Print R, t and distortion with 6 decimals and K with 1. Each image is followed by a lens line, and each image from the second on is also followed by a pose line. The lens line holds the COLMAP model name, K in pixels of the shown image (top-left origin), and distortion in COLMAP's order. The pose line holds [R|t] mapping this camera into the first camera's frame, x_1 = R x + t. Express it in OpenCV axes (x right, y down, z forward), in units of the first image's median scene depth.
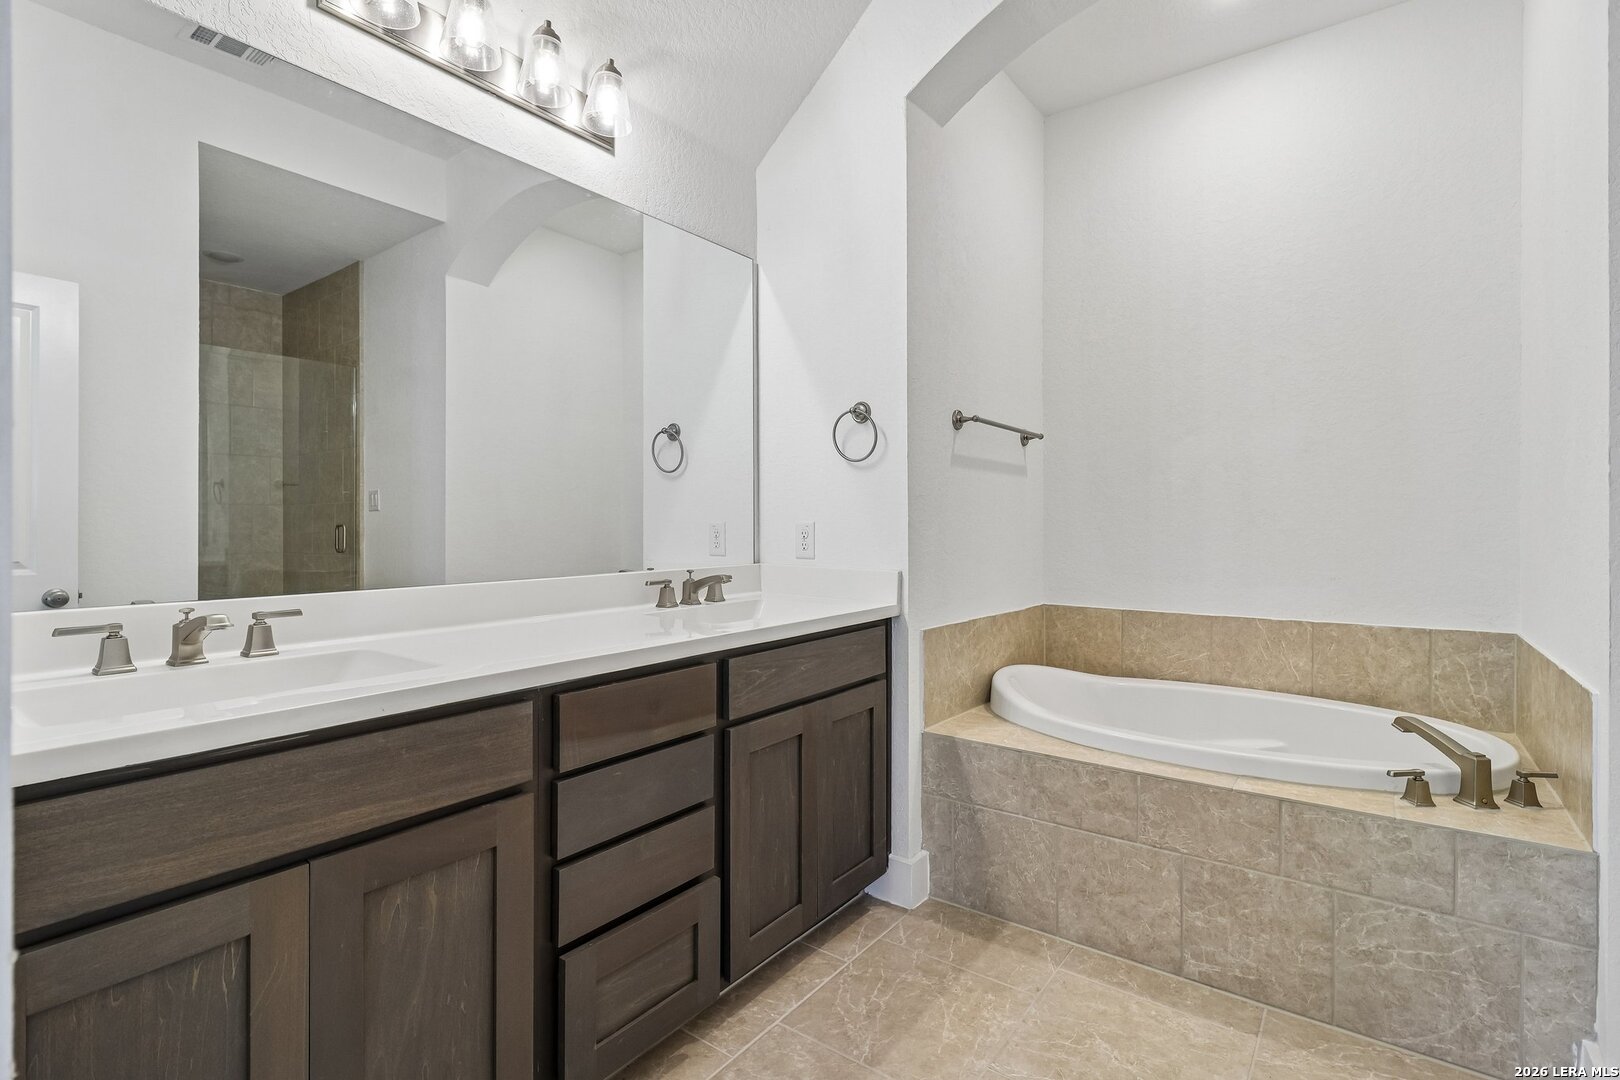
lens RADIAL K [[767.9, 0, 809.6], [0, 767.9, 525.2], [0, 0, 1]] dist [0.000480, -0.000565]
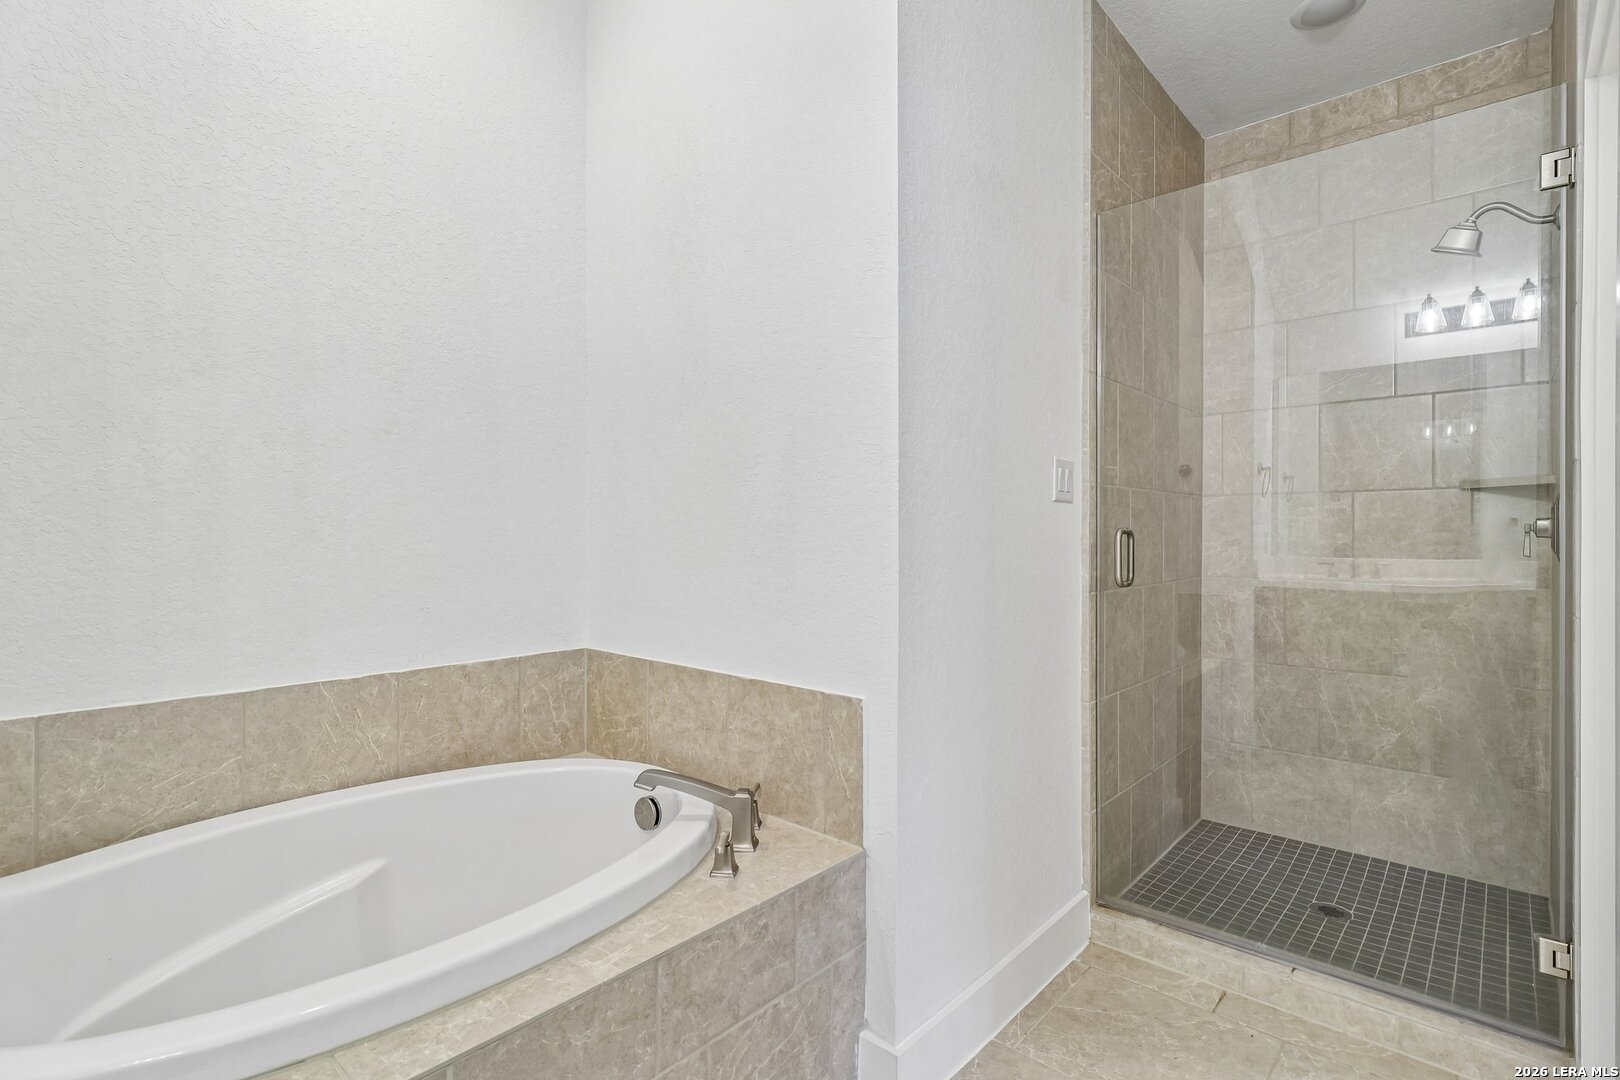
lens RADIAL K [[767.9, 0, 809.6], [0, 767.9, 525.2], [0, 0, 1]] dist [0.000480, -0.000565]
pose [[0.086646, 0.008039, 0.996207, -0.034975], [-0.005578, 0.999956, -0.007584, -0.010777], [-0.996224, -0.004900, 0.086687, 0.778277]]
